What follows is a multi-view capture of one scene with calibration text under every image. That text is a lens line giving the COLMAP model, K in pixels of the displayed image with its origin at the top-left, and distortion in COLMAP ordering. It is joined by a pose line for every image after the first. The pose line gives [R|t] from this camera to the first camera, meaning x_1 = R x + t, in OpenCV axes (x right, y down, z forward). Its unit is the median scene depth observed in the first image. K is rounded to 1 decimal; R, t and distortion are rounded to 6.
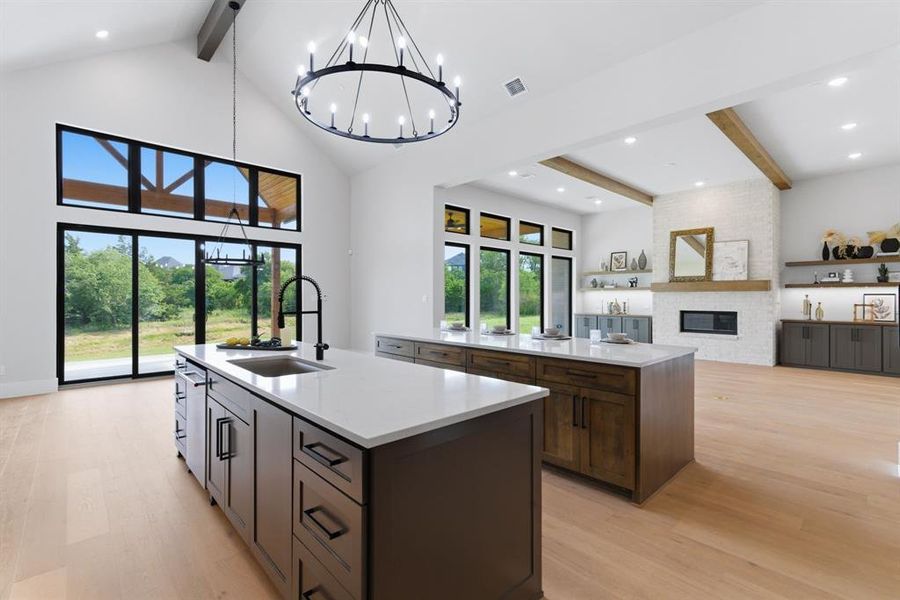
lens RADIAL K [[404.0, 0, 453.7], [0, 404.0, 297.5], [0, 0, 1]] dist [-0.001005, -0.000704]
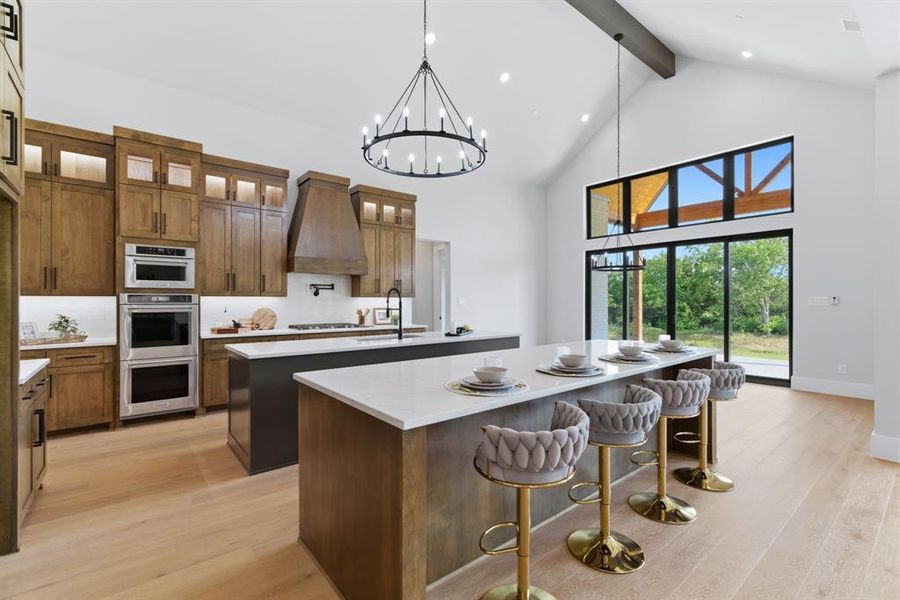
lens RADIAL K [[404.0, 0, 453.7], [0, 404.0, 301.0], [0, 0, 1]] dist [-0.001005, -0.000704]
pose [[-0.066856, 0.003075, -0.997758, 0.410128], [0.001227, 0.999995, 0.003000, -0.001094], [0.997762, -0.001024, -0.066859, 0.417464]]
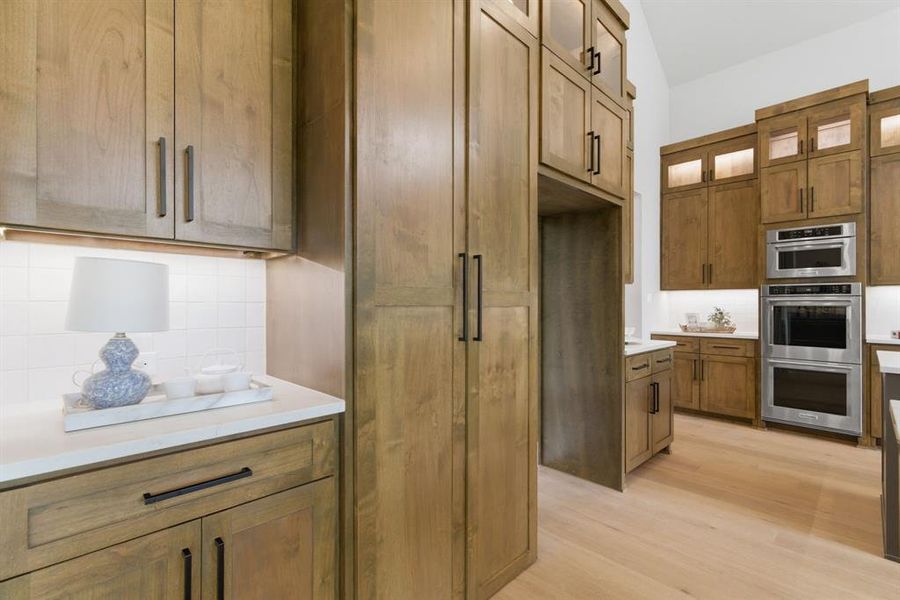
lens RADIAL K [[404.0, 0, 453.5], [0, 404.0, 301.4], [0, 0, 1]] dist [-0.001005, -0.000704]
pose [[-0.999785, -0.002776, -0.020561, 0.307029], [-0.002627, 0.999970, -0.007302, 0.014187], [0.020581, -0.007247, -0.999762, 0.434825]]
